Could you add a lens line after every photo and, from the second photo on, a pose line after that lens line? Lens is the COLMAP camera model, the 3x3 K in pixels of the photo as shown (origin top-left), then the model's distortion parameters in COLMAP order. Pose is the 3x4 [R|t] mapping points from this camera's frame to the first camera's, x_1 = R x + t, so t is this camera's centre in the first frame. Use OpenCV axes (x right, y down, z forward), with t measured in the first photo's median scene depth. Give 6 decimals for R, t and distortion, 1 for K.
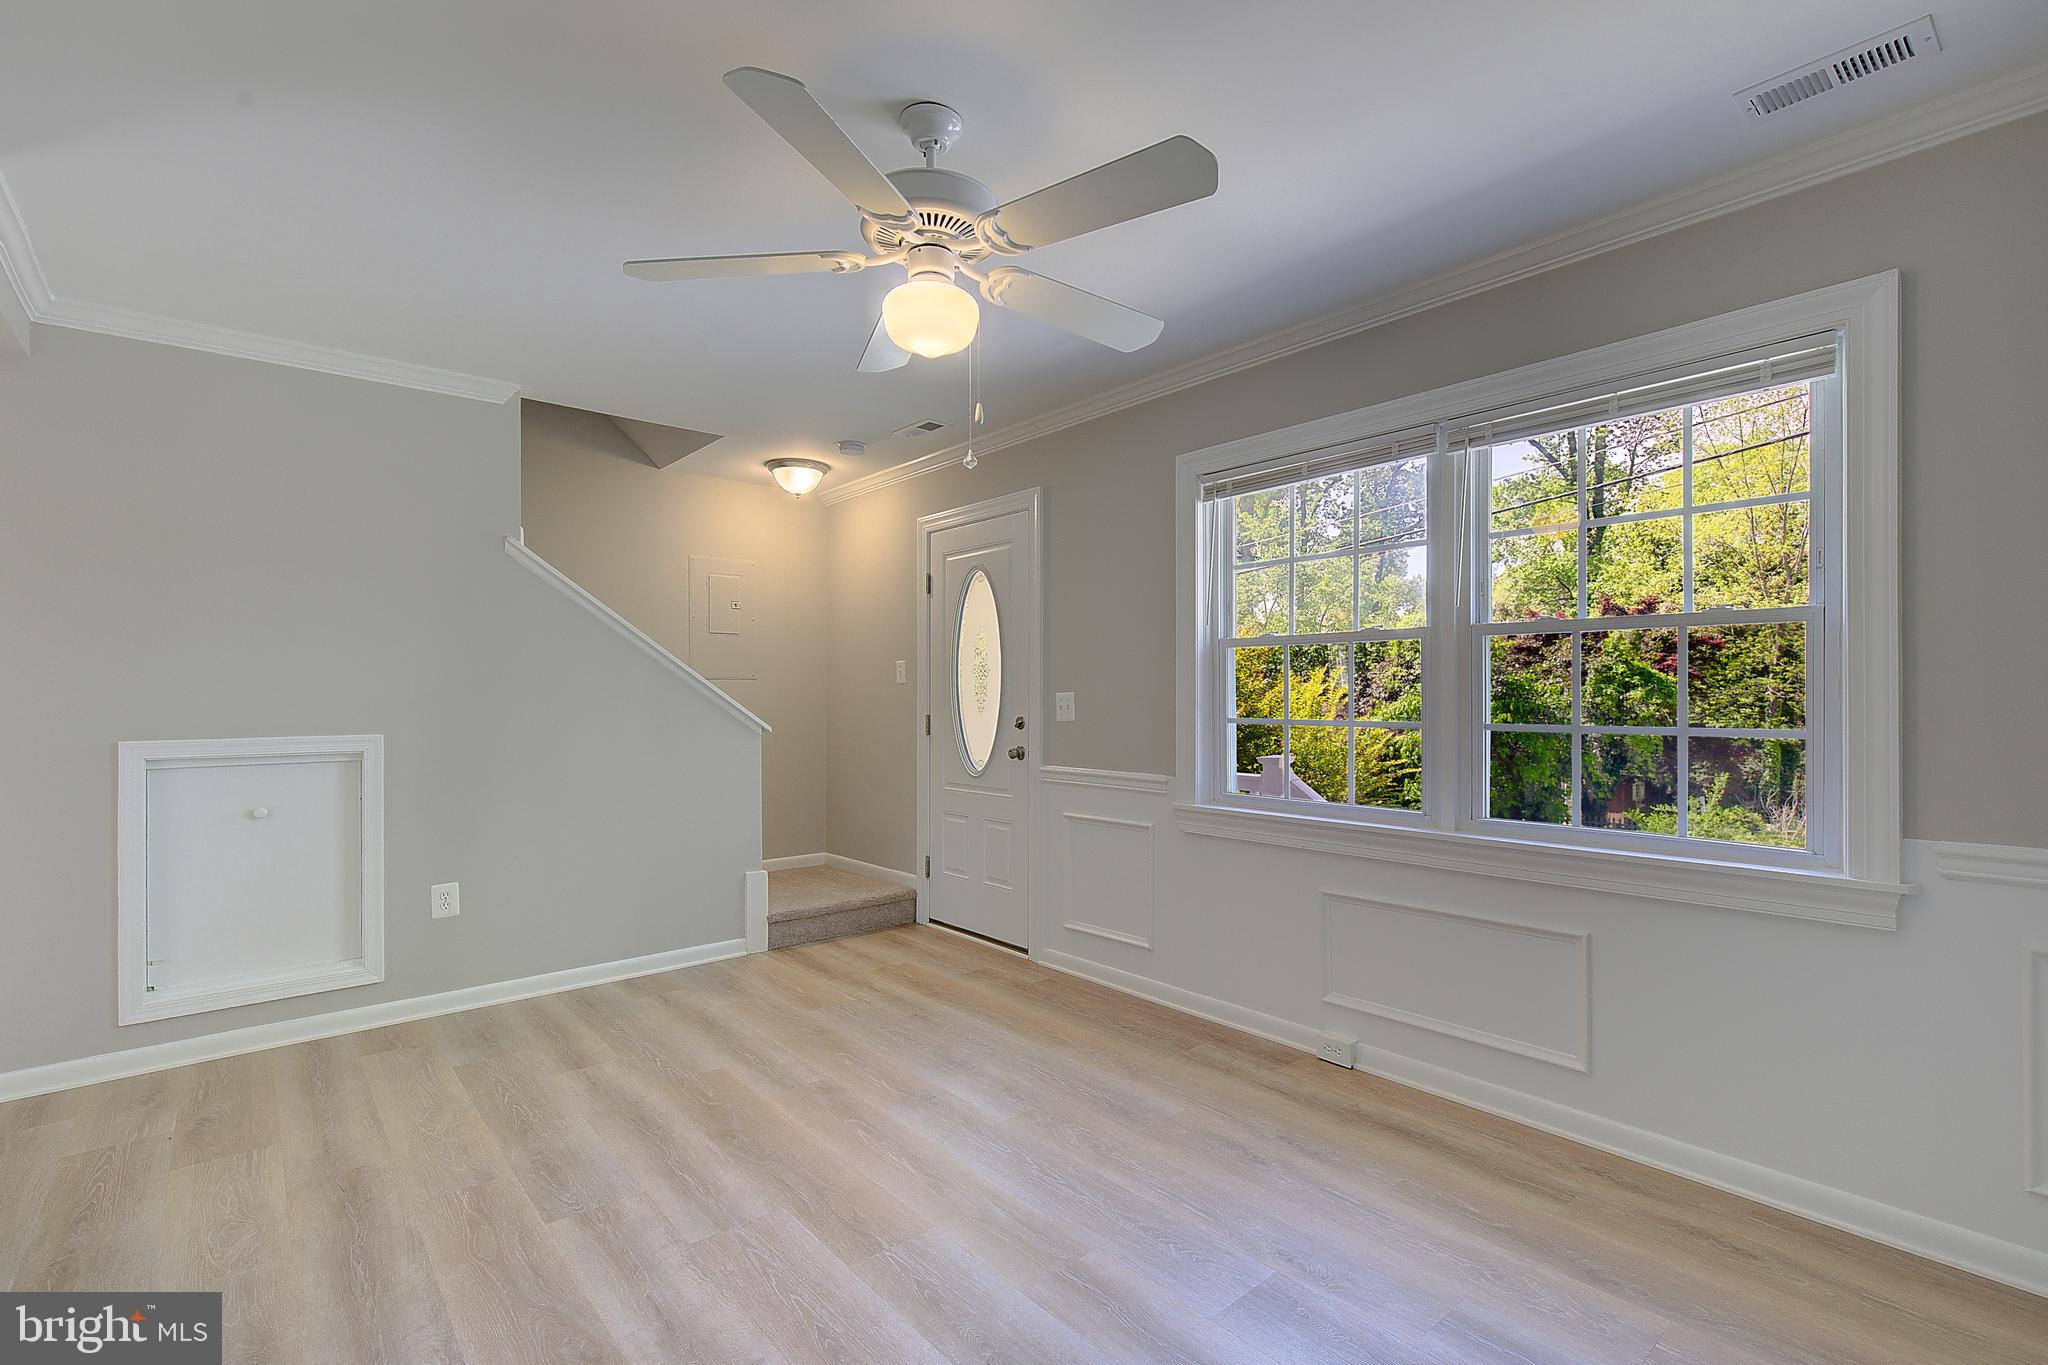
lens RADIAL K [[941.8, 0, 1024.0], [0, 941.8, 682.5], [0, 0, 1]] dist [-0.000324, 0.000145]
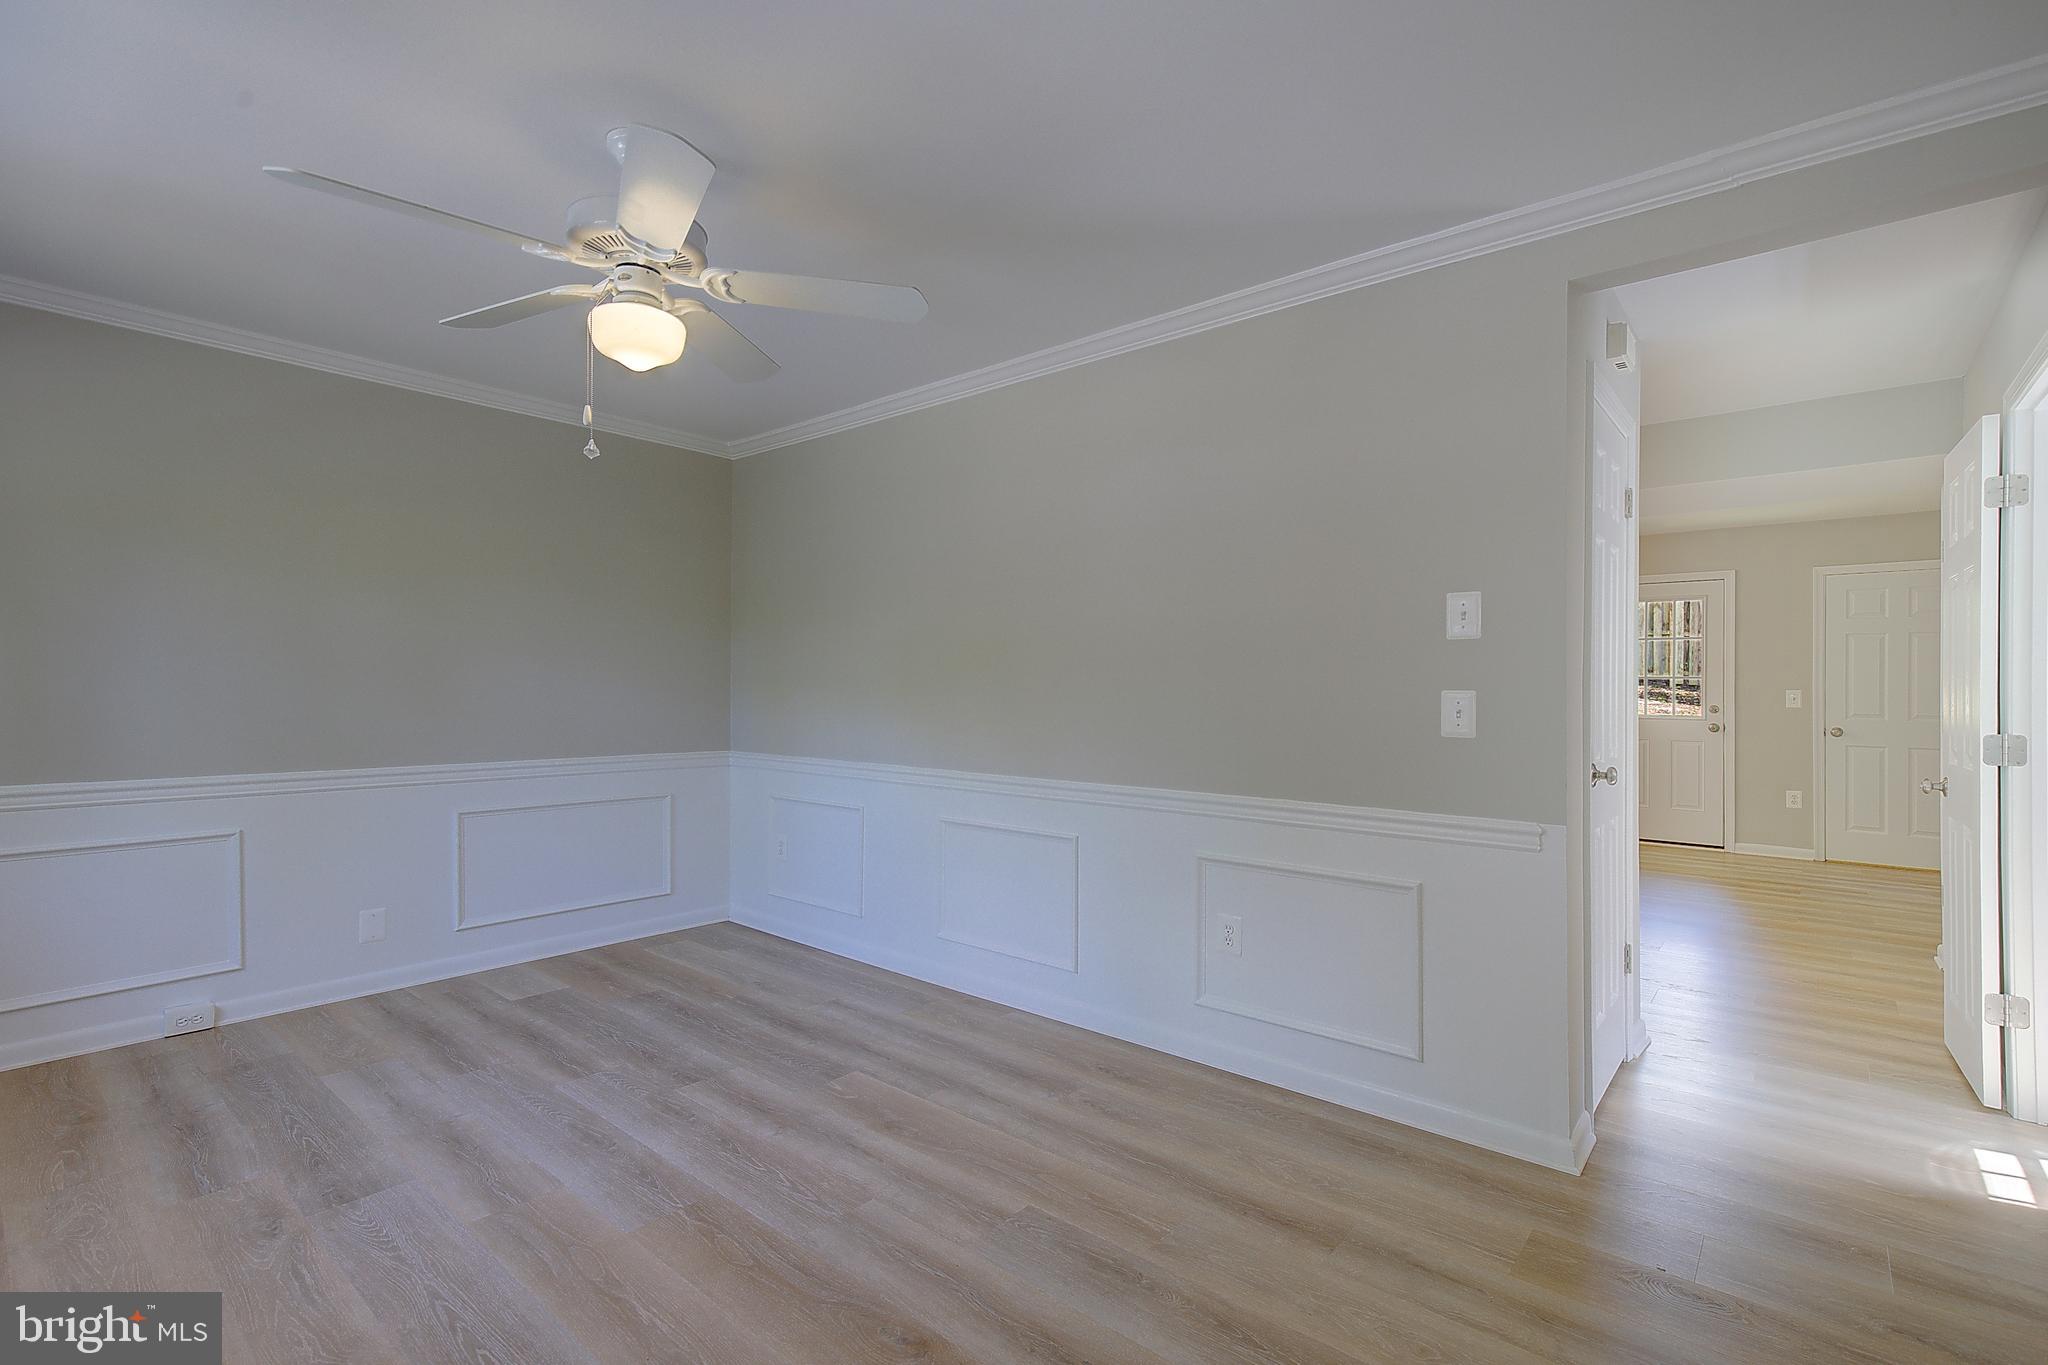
lens RADIAL K [[941.8, 0, 1024.0], [0, 941.8, 682.5], [0, 0, 1]] dist [-0.000324, 0.000145]
pose [[-0.987273, -0.000675, -0.159031, -0.329993], [0.002360, 0.999819, -0.018889, 0.031769], [0.159015, -0.019024, -0.987093, 1.951140]]
